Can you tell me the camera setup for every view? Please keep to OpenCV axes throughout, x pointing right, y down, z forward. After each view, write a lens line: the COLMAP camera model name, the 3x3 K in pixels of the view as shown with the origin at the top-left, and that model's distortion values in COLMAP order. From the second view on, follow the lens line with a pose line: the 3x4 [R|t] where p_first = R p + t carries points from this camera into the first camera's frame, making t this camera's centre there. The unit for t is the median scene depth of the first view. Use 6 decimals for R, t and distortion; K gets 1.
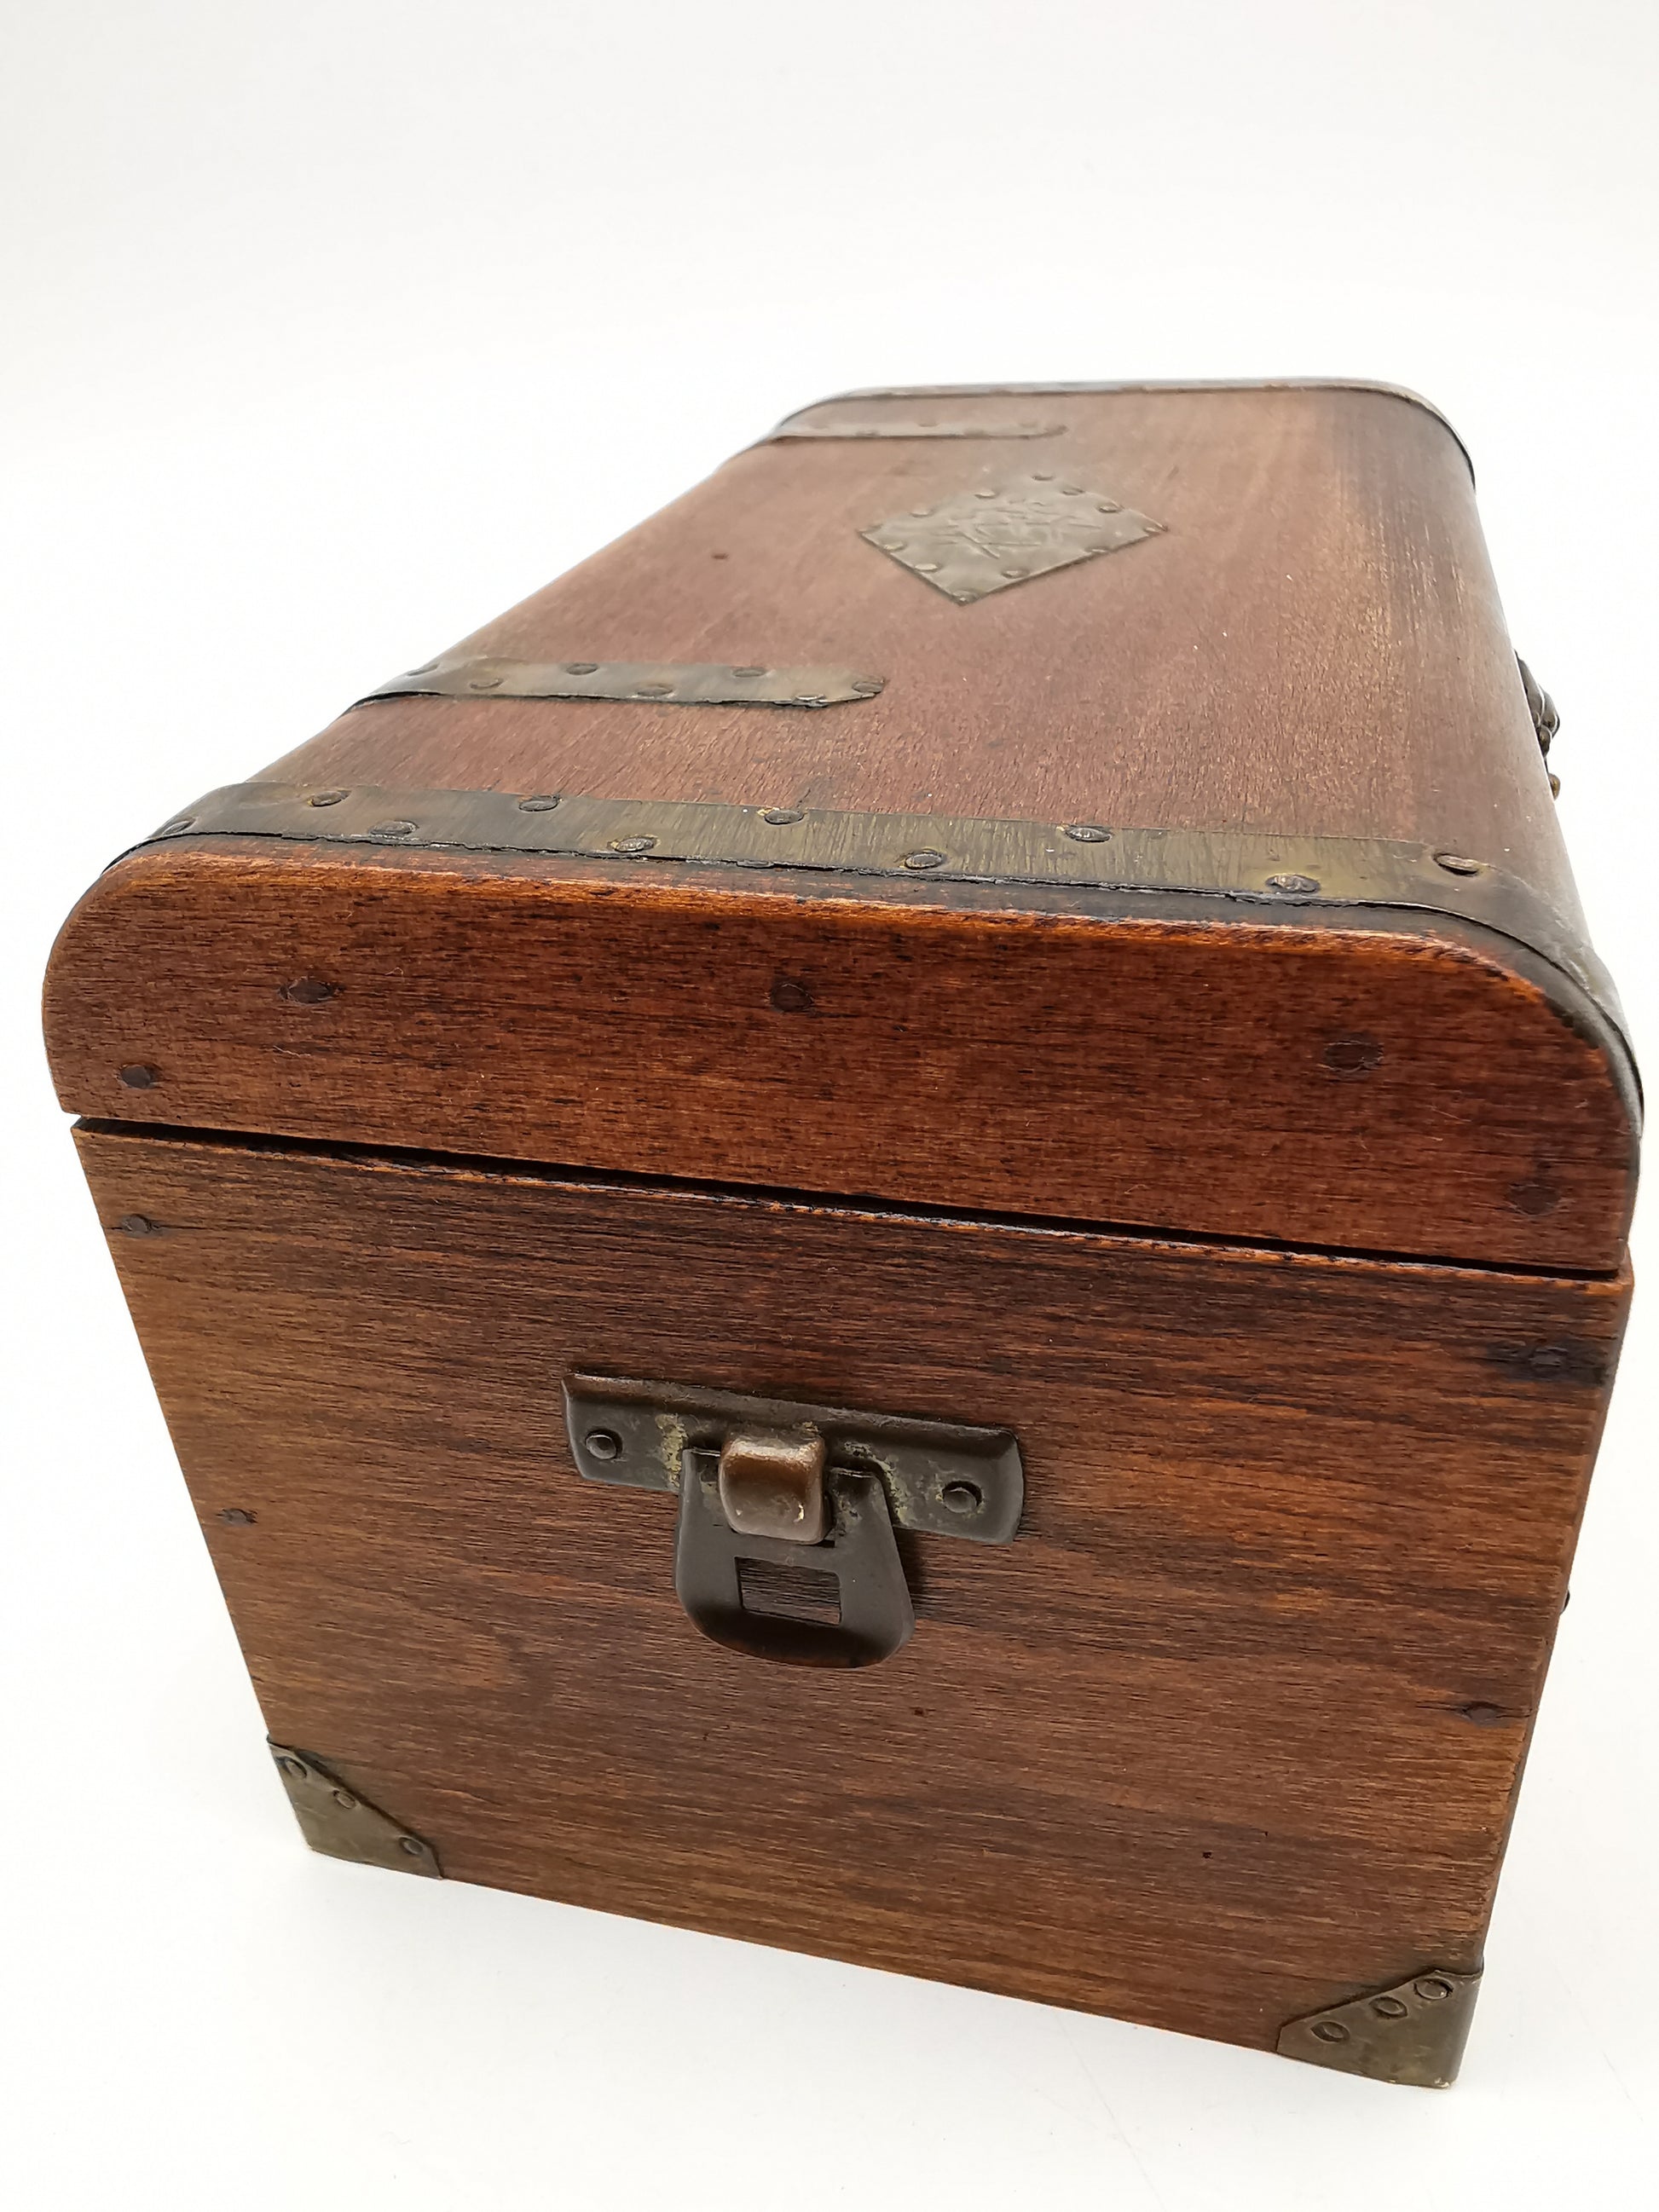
lens RADIAL K [[1704.1, 0, 838.6], [0, 1704.1, 1120.7], [0, 0, 1]] dist [-0.009278, 0.034479]
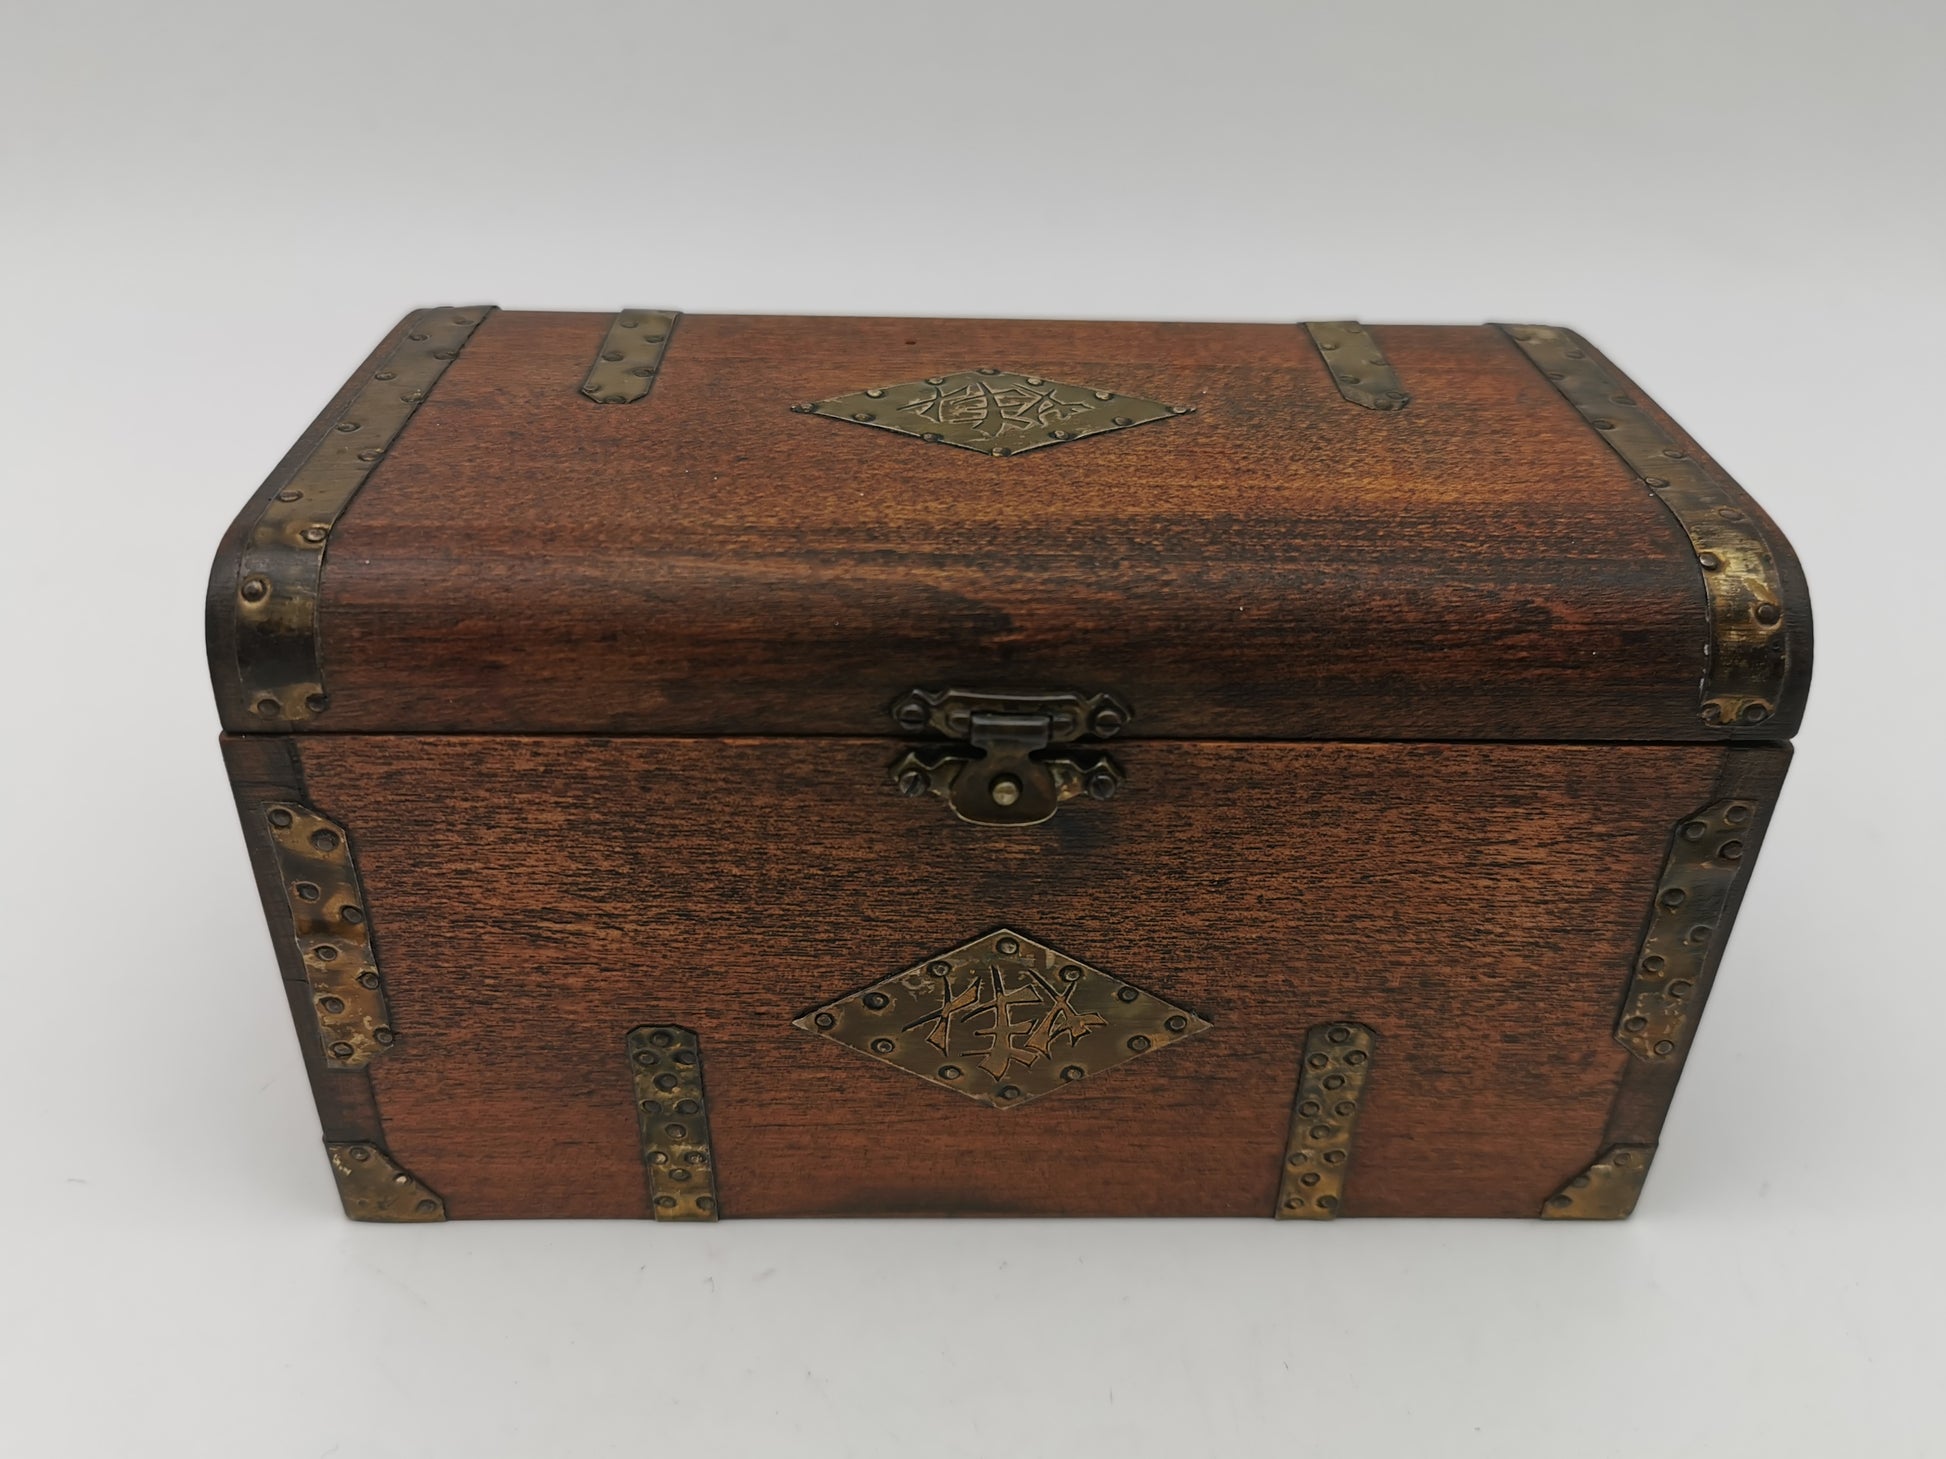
lens RADIAL K [[1616.3, 0, 956.0], [0, 1616.3, 739.6], [0, 0, 1]] dist [-0.010657, 0.035297]
pose [[0.256555, 0.569995, -0.780567, 1.639939], [-0.530290, 0.758203, 0.379370, -0.819897], [0.808067, 0.316598, 0.496784, 0.564898]]
